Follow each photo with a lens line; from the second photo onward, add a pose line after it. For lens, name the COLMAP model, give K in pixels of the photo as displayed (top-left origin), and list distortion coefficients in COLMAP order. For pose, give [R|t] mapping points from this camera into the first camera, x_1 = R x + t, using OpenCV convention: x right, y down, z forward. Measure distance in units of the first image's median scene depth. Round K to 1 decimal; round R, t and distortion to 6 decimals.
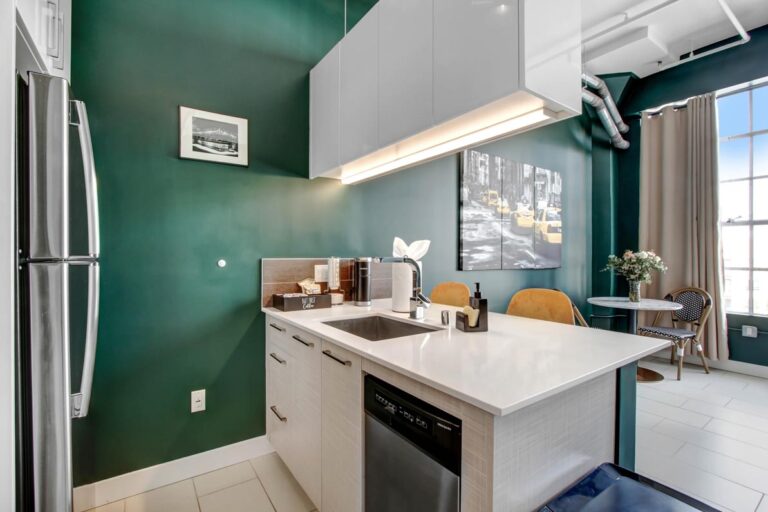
lens RADIAL K [[355.9, 0, 378.4], [0, 355.9, 255.4], [0, 0, 1]] dist [-0.018295, 0.003093]
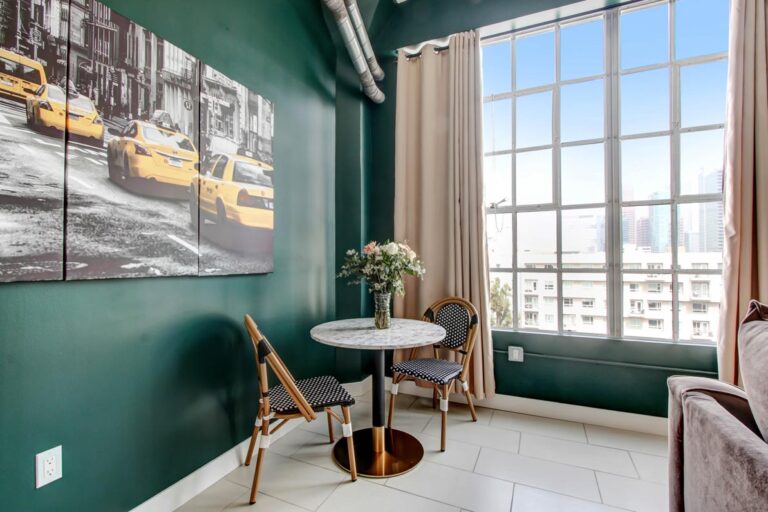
lens RADIAL K [[355.9, 0, 377.5], [0, 355.9, 257.6], [0, 0, 1]] dist [-0.018295, 0.003093]
pose [[0.862224, 0.002354, 0.506522, 0.426427], [0.004671, 0.999910, -0.012598, 0.021151], [-0.506506, 0.013228, 0.862135, 0.498129]]
